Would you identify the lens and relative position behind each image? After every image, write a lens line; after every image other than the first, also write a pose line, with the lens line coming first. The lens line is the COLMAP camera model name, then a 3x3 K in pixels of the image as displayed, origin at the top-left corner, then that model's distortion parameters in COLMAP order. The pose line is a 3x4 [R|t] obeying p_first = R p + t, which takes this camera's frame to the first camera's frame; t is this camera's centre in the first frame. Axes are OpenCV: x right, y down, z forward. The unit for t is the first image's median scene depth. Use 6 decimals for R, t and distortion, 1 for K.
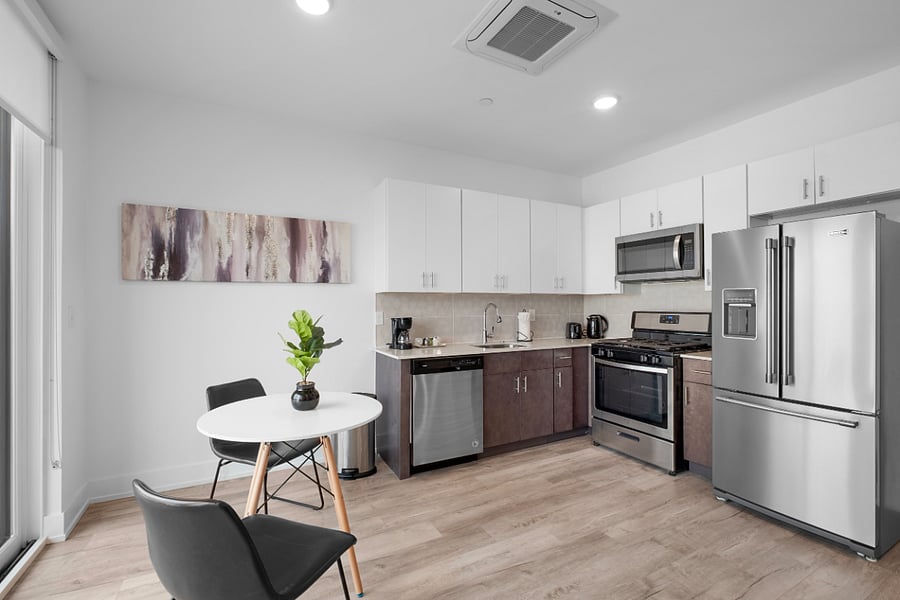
lens RADIAL K [[398.9, 0, 475.0], [0, 398.9, 301.7], [0, 0, 1]] dist [-0.007745, 0.002137]
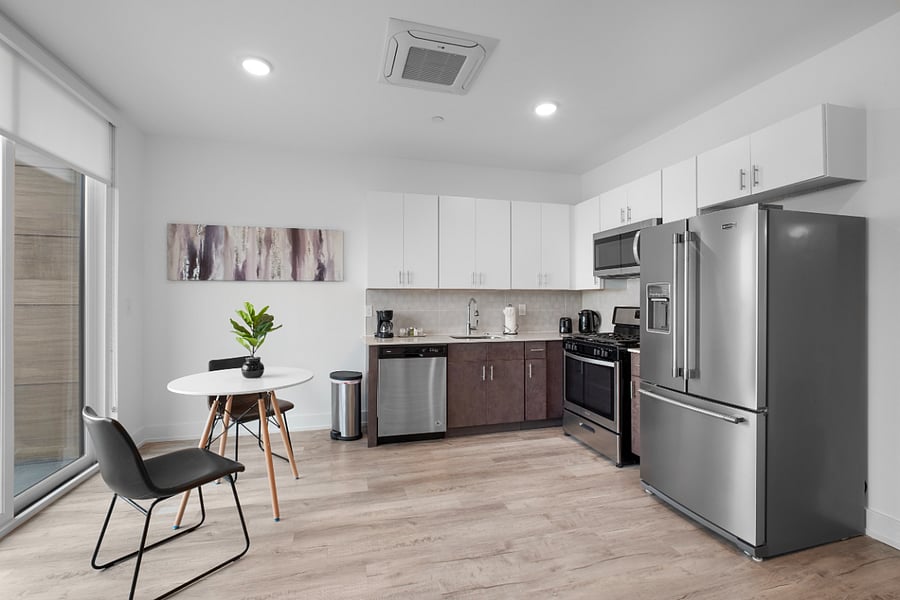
lens RADIAL K [[398.9, 0, 476.7], [0, 398.9, 298.9], [0, 0, 1]] dist [-0.007745, 0.002137]
pose [[0.975121, 0.001964, -0.221663, 0.395669], [-0.001510, 0.999996, 0.002214, 0.004281], [0.221666, -0.001824, 0.975121, -0.080037]]
